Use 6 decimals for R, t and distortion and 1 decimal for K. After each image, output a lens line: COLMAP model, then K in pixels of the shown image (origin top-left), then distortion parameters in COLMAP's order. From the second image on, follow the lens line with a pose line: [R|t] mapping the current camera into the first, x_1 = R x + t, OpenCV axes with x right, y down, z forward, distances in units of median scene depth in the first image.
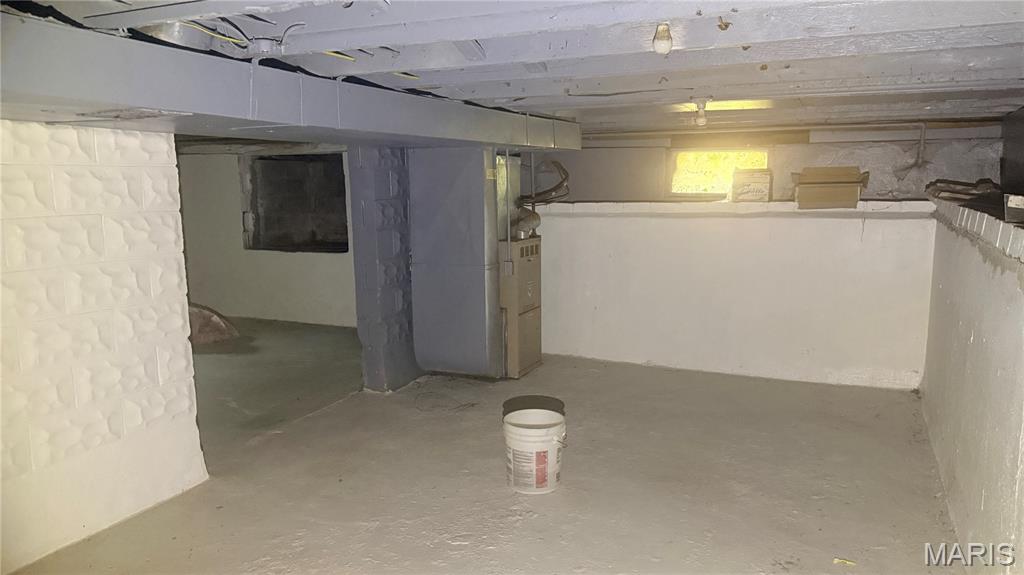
lens RADIAL K [[725.2, 0, 514.7], [0, 725.2, 292.7], [0, 0, 1]] dist [0.130649, -0.180897]
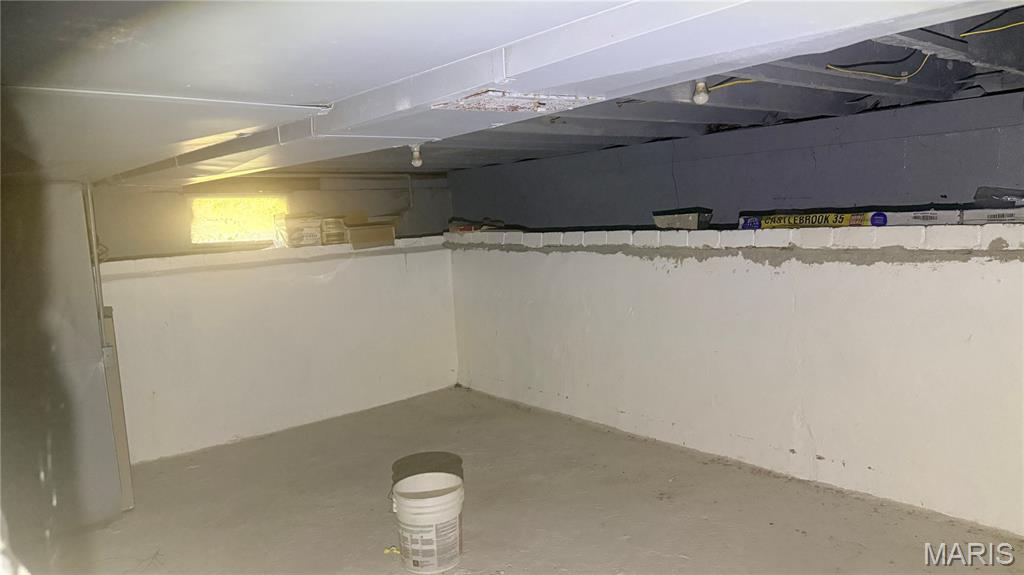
lens RADIAL K [[725.2, 0, 514.7], [0, 725.2, 292.7], [0, 0, 1]] dist [0.130649, -0.180897]
pose [[0.426637, -0.119524, 0.896490, -0.464409], [0.188584, 0.981198, 0.041071, -0.049365], [-0.884544, 0.151541, 0.441155, 0.319963]]
